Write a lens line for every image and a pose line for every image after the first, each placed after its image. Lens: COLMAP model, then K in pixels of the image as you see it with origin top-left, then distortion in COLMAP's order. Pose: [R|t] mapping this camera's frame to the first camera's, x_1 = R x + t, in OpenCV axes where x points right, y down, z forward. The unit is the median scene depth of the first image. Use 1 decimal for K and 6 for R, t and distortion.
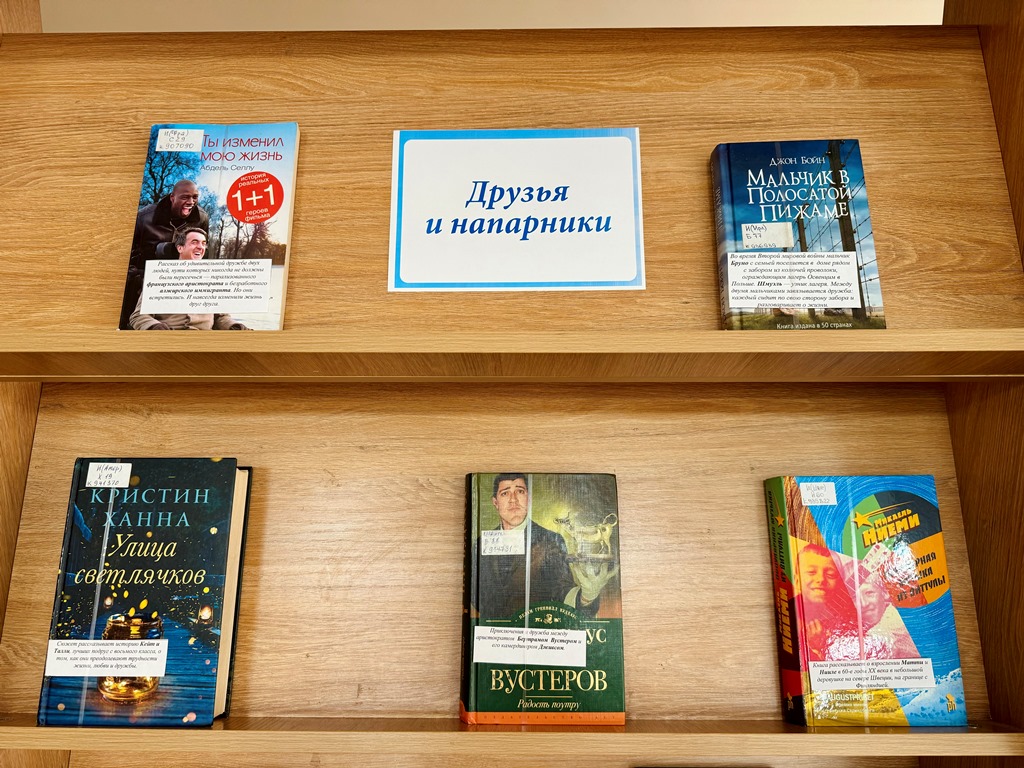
lens RADIAL K [[719.5, 0, 517.6], [0, 719.5, 382.5], [0, 0, 1]] dist [0.028620, -0.043211]
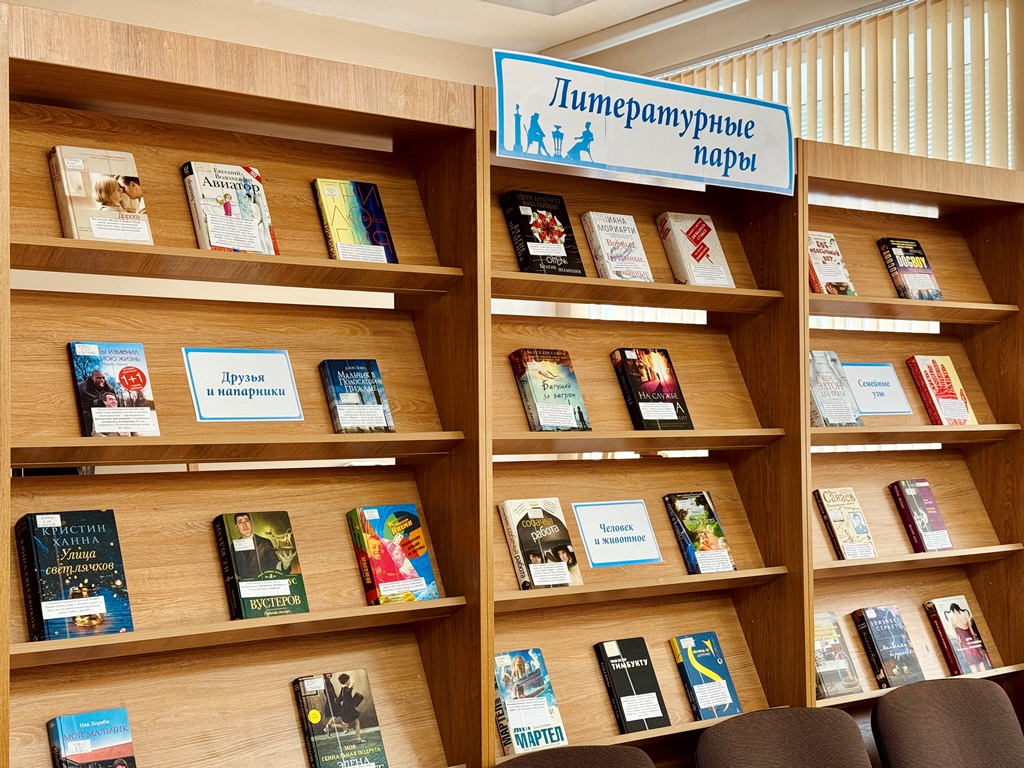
lens RADIAL K [[1413.1, 0, 512.0], [0, 1413.1, 382.1], [0, 0, 1]] dist [0.047802, 0.000000]
pose [[0.787722, 0.014586, 0.615858, -1.972597], [0.120592, 0.976726, -0.177378, 0.598414], [-0.604112, 0.213992, 0.767630, -2.739901]]
